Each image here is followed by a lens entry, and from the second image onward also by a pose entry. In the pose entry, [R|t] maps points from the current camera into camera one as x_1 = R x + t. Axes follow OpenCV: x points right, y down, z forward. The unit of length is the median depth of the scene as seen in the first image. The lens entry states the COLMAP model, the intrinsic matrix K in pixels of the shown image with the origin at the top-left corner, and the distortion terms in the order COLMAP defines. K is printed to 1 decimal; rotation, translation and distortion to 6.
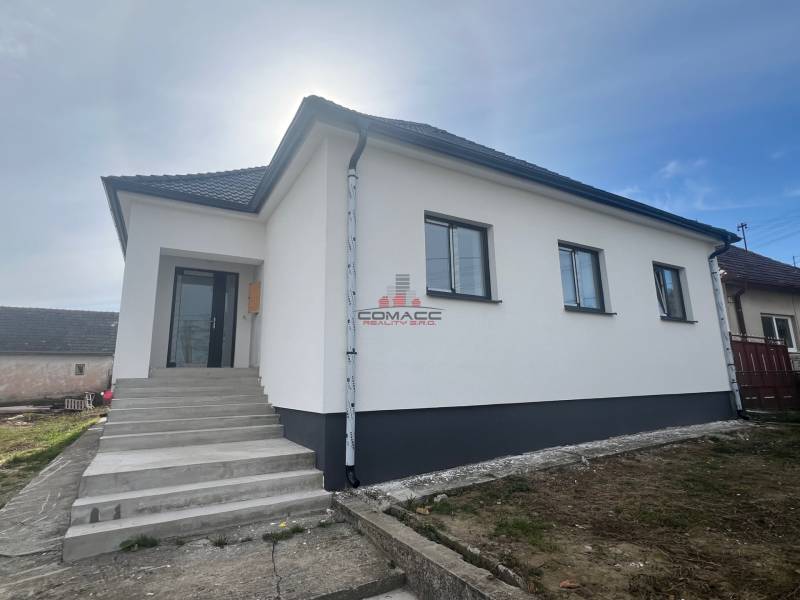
lens RADIAL K [[423.8, 0, 402.8], [0, 423.8, 285.4], [0, 0, 1]] dist [0.001811, -0.000092]
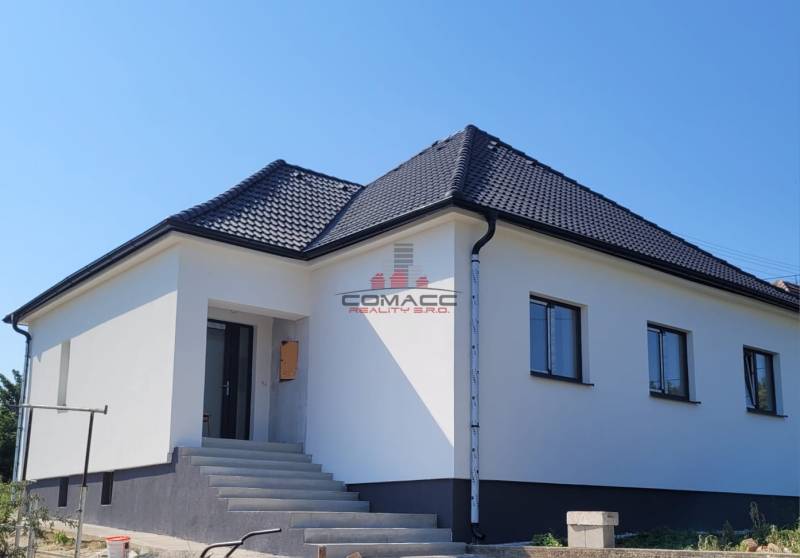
lens RADIAL K [[914.9, 0, 400.0], [0, 914.9, 279.0], [0, 0, 1]] dist [-0.232279, 0.872357]
pose [[0.988974, 0.070243, 0.130368, -0.477012], [-0.064436, 0.996755, -0.048244, -0.071909], [-0.133334, 0.039312, 0.990291, -0.984436]]
